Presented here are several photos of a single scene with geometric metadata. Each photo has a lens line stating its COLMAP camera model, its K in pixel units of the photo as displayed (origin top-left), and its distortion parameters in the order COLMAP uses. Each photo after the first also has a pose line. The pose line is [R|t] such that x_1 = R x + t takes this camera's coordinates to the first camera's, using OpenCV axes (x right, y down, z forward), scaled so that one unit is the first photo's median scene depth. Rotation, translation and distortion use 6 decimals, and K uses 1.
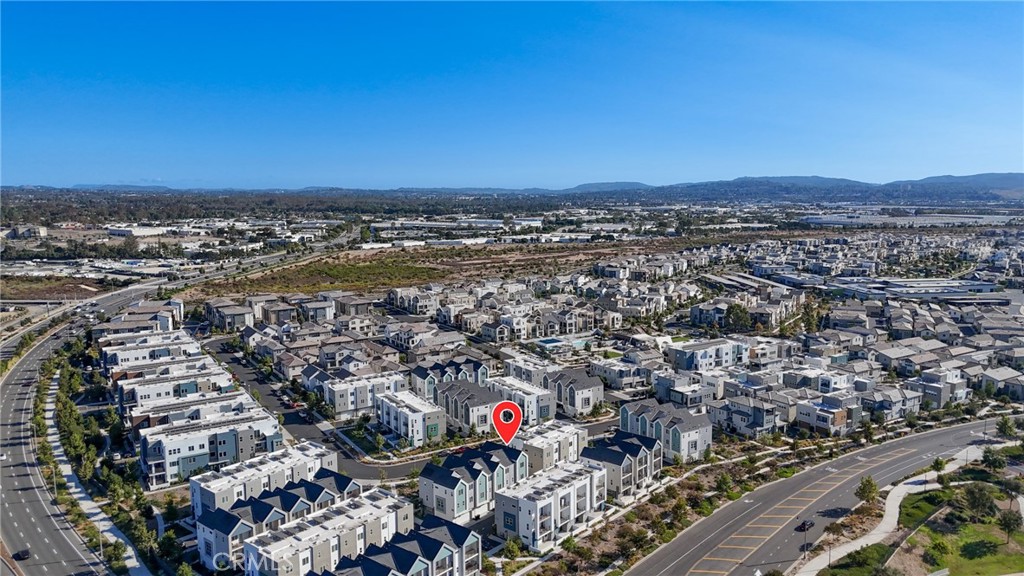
lens RADIAL K [[755.0, 0, 512.0], [0, 755.0, 288.0], [0, 0, 1]] dist [0.065657, -0.056354]
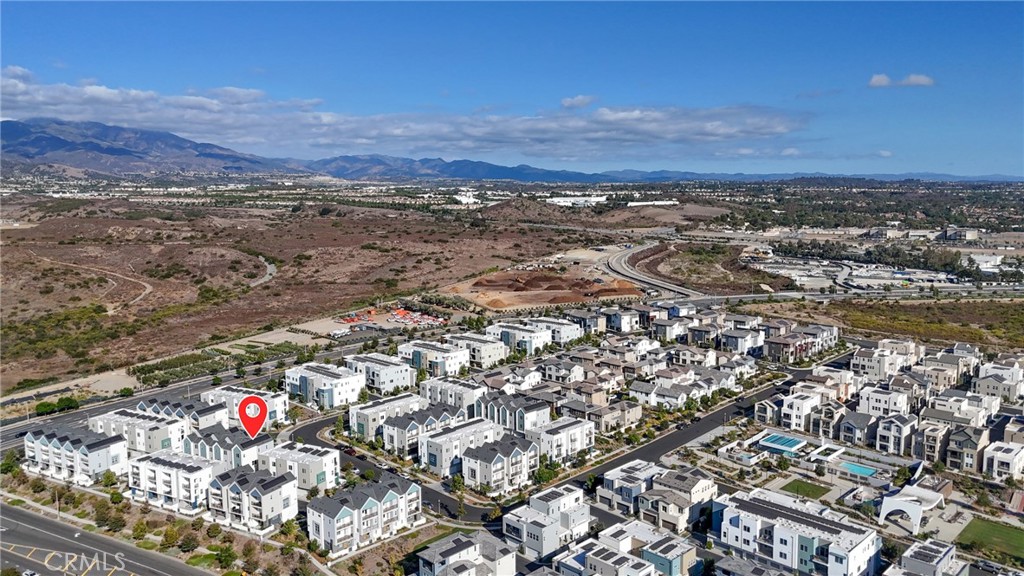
lens RADIAL K [[755.0, 0, 512.0], [0, 755.0, 288.0], [0, 0, 1]] dist [0.065657, -0.056354]
pose [[0.242027, 0.136138, -0.960671, 0.616040], [-0.130488, 0.985680, 0.106807, -0.104922], [0.961455, 0.099506, 0.256326, 0.547291]]
